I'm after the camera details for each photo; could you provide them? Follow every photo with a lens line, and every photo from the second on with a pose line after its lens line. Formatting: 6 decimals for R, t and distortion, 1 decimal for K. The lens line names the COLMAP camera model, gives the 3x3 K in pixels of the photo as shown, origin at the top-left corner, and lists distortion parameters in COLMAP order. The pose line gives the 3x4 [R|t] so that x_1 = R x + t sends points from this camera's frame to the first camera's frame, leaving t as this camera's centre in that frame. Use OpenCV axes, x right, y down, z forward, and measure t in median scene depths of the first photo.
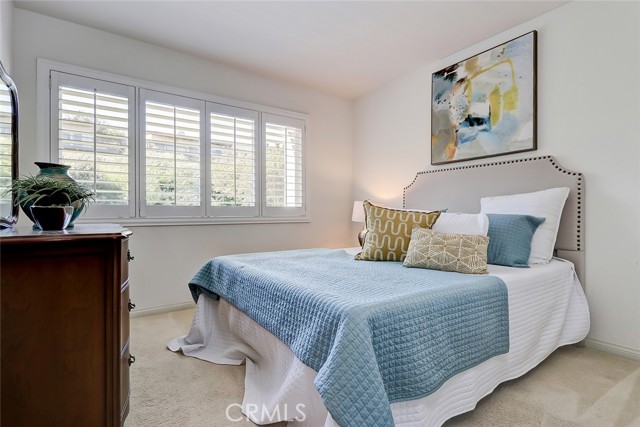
lens RADIAL K [[330.0, 0, 321.3], [0, 330.0, 214.5], [0, 0, 1]] dist [-0.001534, -0.000139]
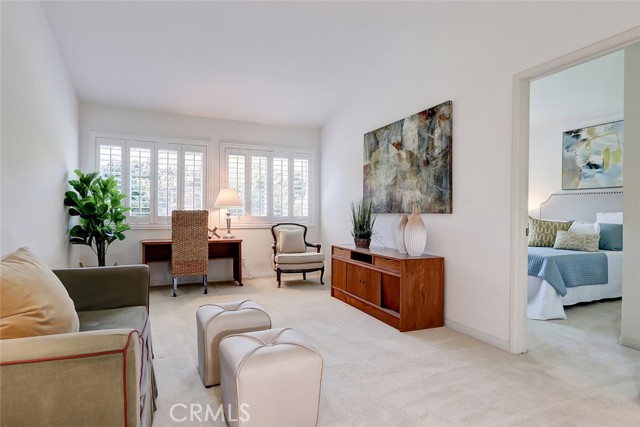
lens RADIAL K [[366.5, 0, 316.7], [0, 366.5, 213.4], [0, 0, 1]] dist [-0.004235, 0.001881]
pose [[0.977382, 0.001197, -0.211477, -0.526290], [0.002172, 0.999874, 0.015698, -0.077420], [0.211469, -0.015802, 0.977257, -1.143517]]
